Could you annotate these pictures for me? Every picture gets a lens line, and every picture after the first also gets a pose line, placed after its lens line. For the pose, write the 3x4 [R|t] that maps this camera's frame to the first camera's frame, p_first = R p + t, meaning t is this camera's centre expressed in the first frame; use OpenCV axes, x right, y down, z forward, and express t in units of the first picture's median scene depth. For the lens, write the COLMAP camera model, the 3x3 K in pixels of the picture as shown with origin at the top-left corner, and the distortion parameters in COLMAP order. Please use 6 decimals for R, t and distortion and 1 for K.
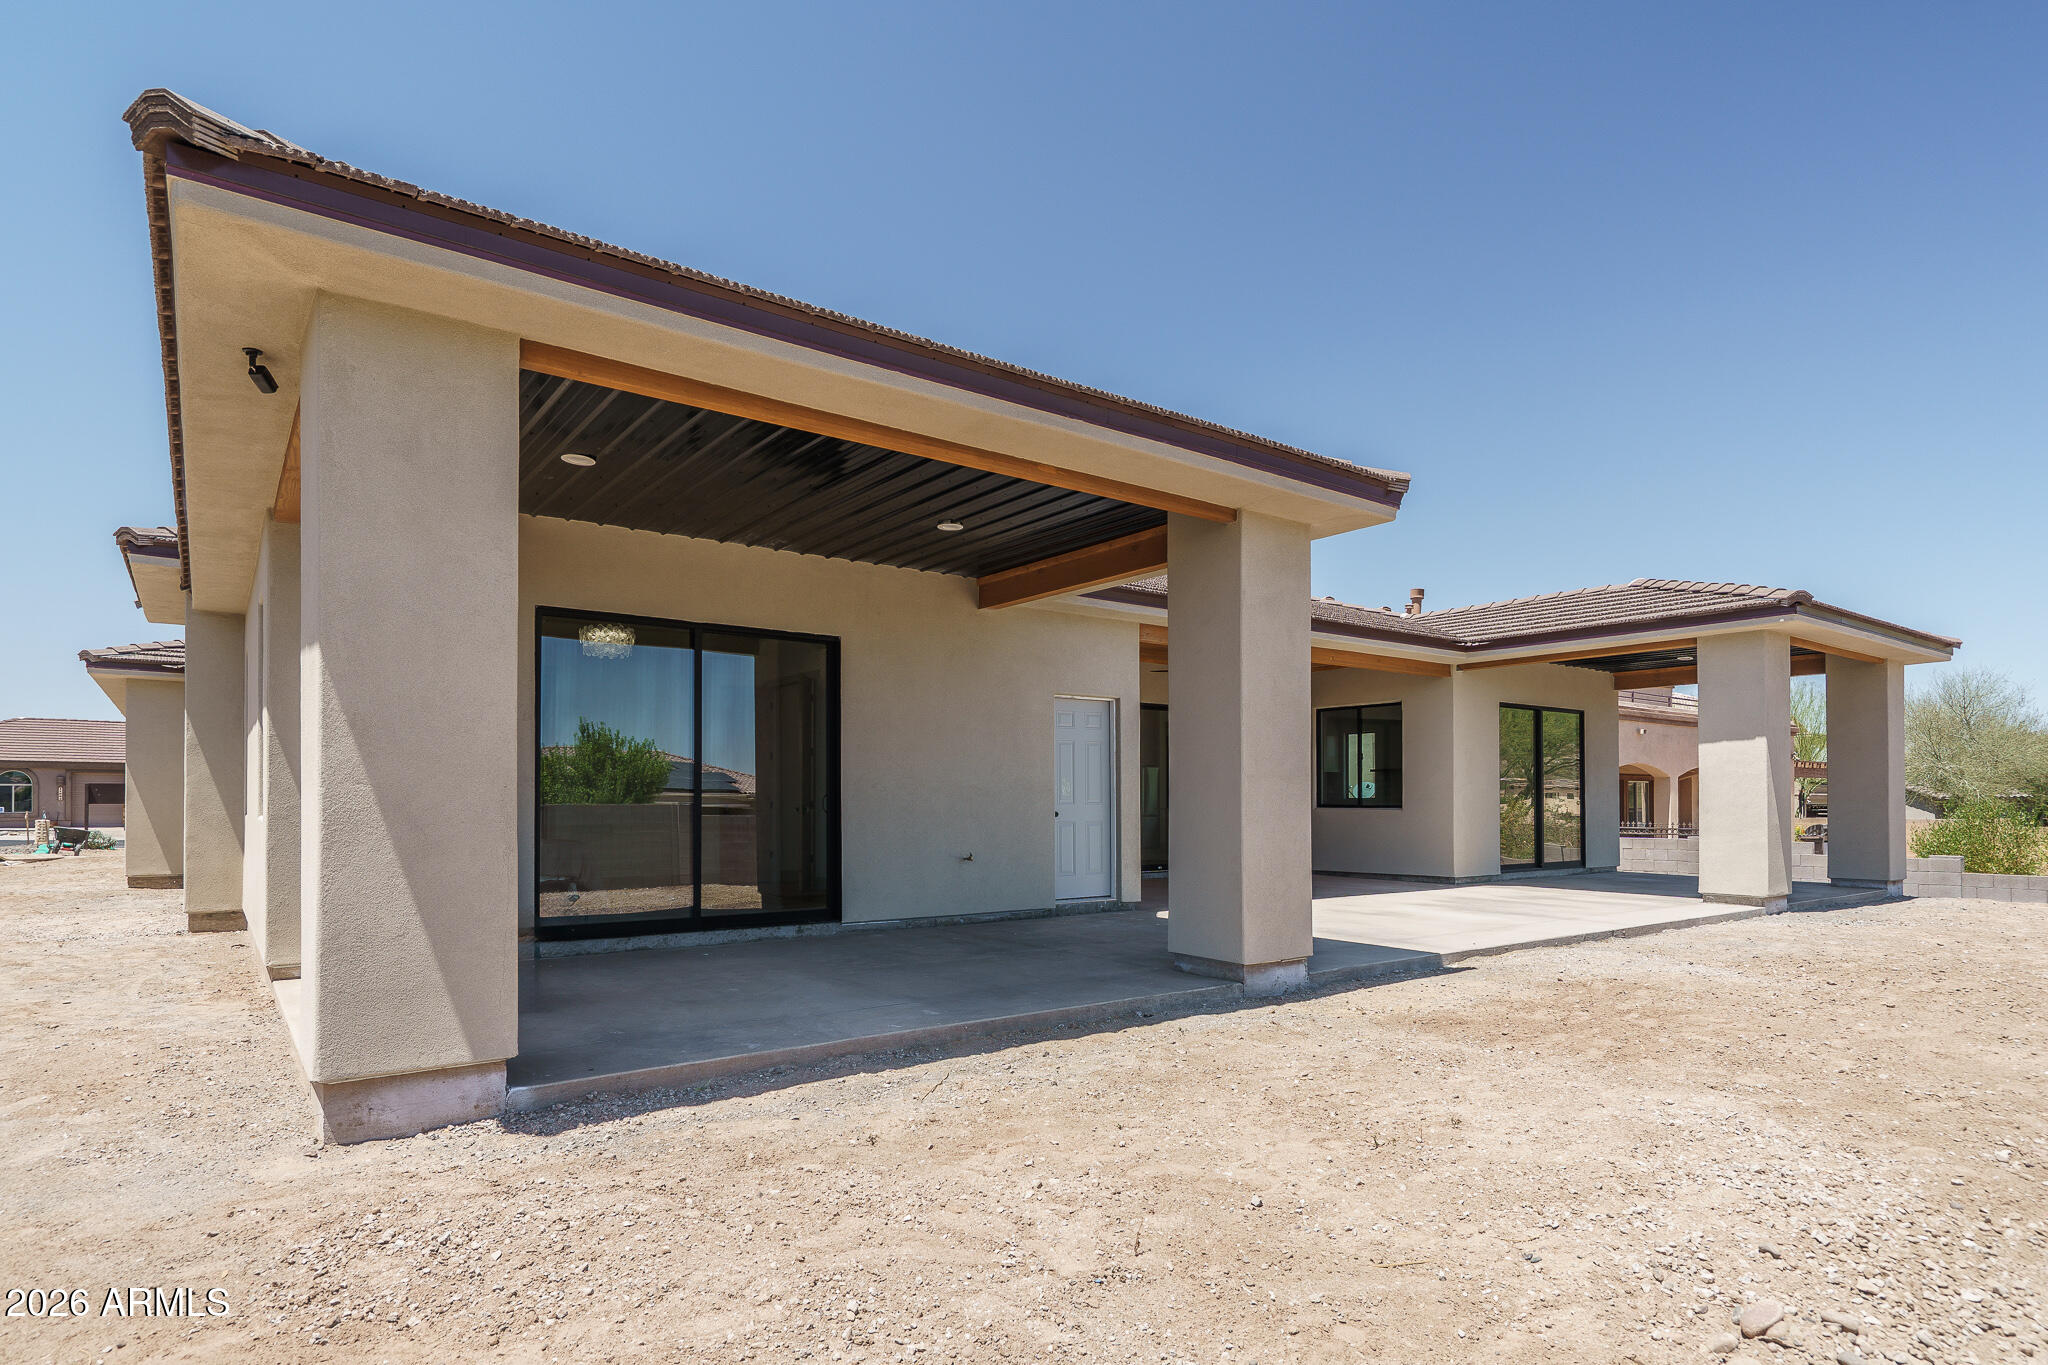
lens RADIAL K [[1094.5, 0, 1032.4], [0, 1094.5, 779.8], [0, 0, 1]] dist [-0.002945, -0.000303]
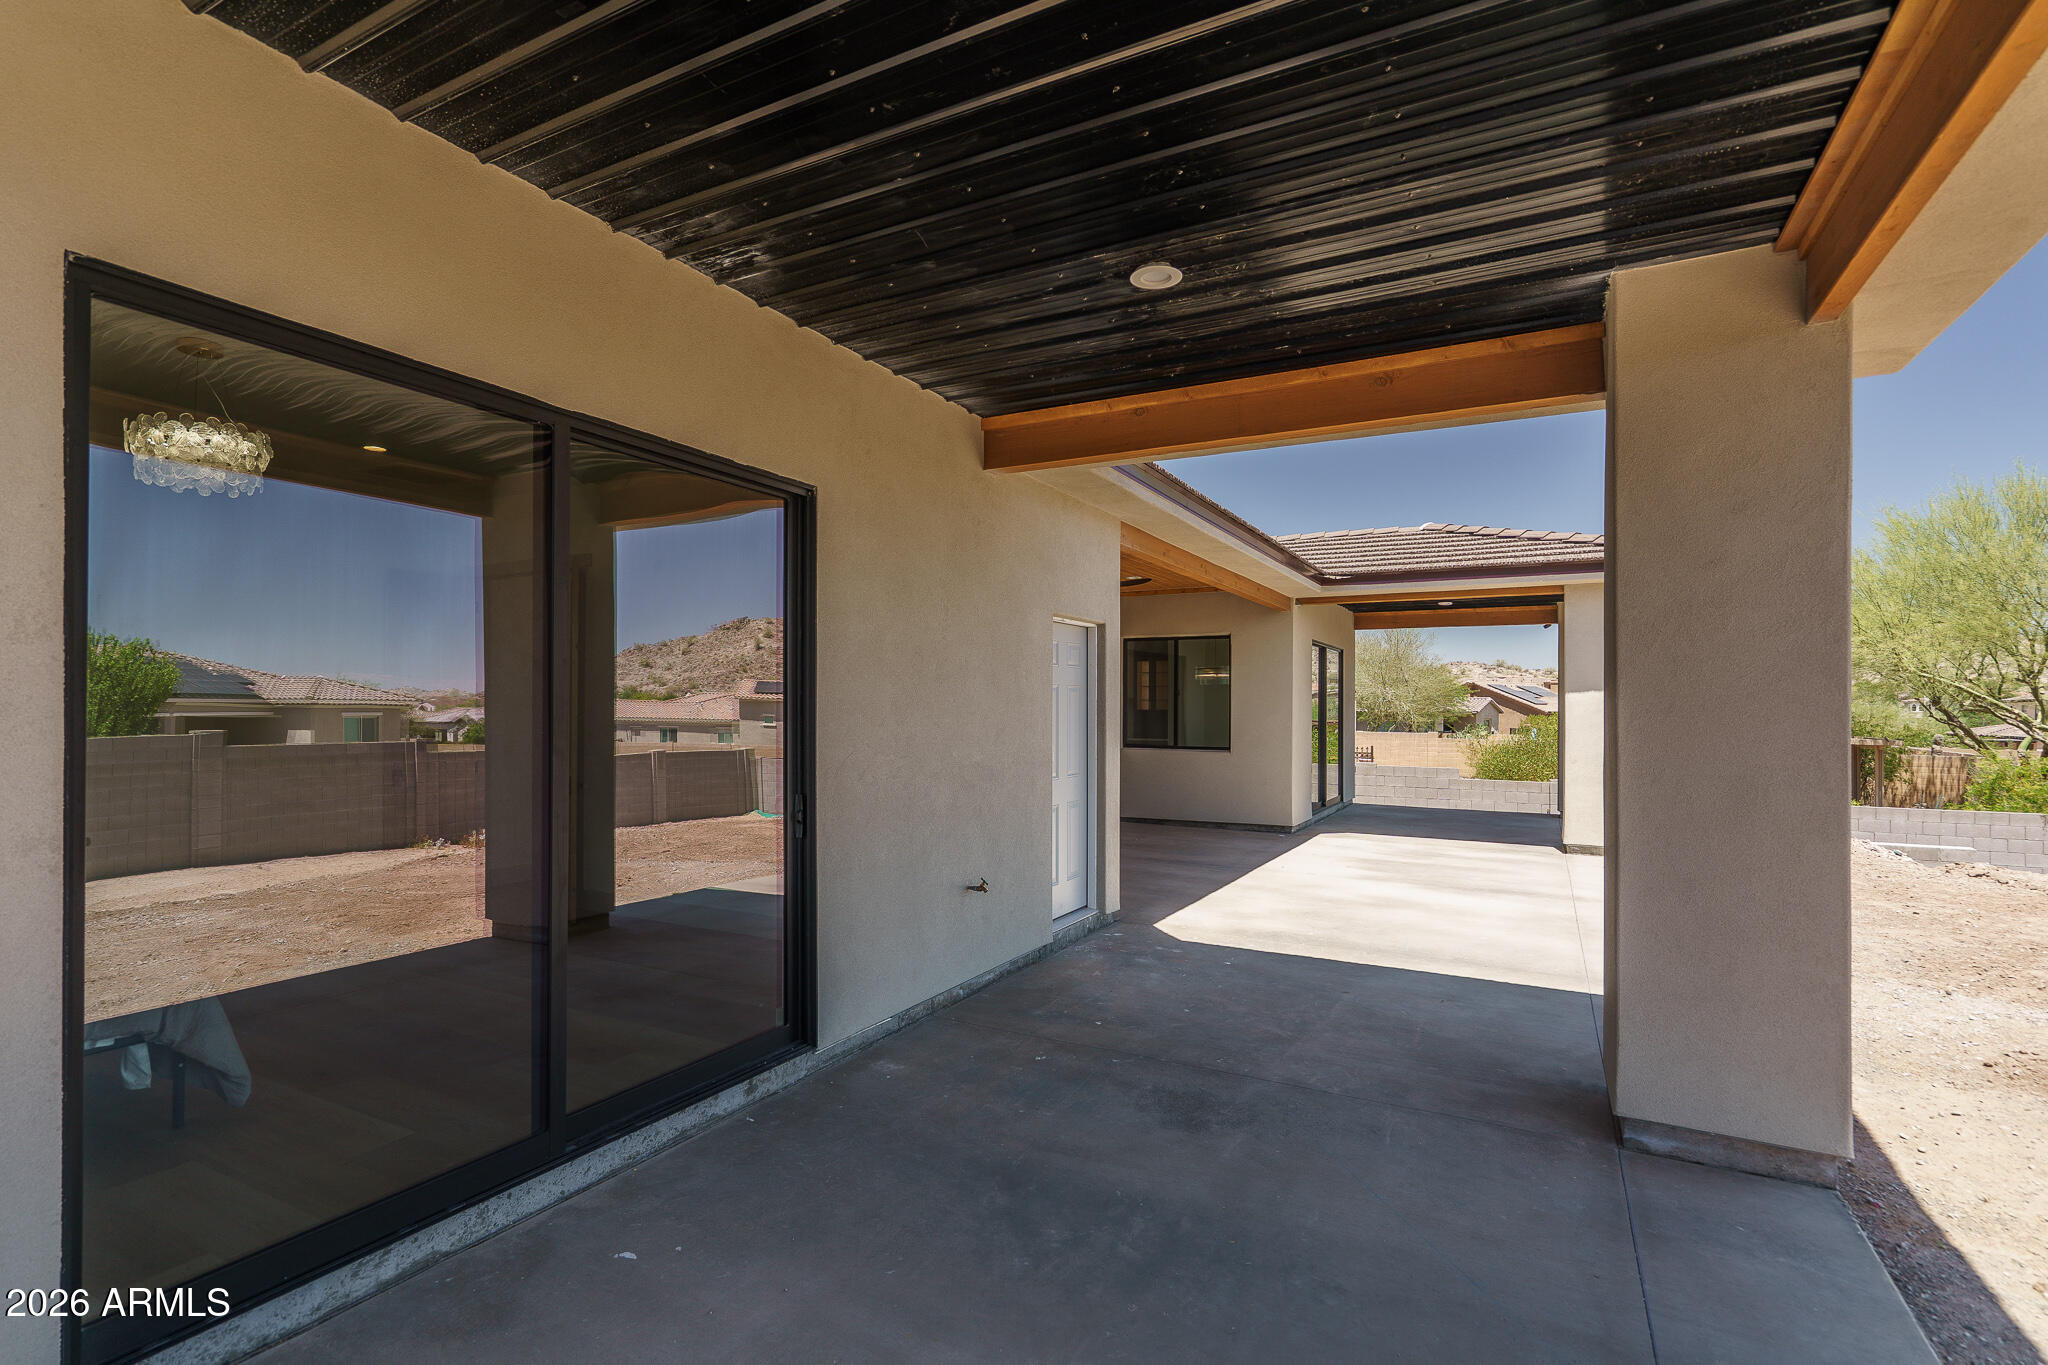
lens RADIAL K [[977.5, 0, 1015.9], [0, 977.5, 701.8], [0, 0, 1]] dist [0.000180, -0.000071]
pose [[0.912266, 0.009507, 0.409487, -0.244205], [-0.016022, 0.999794, 0.012483, -0.034100], [-0.409284, -0.017949, 0.912230, 0.484623]]
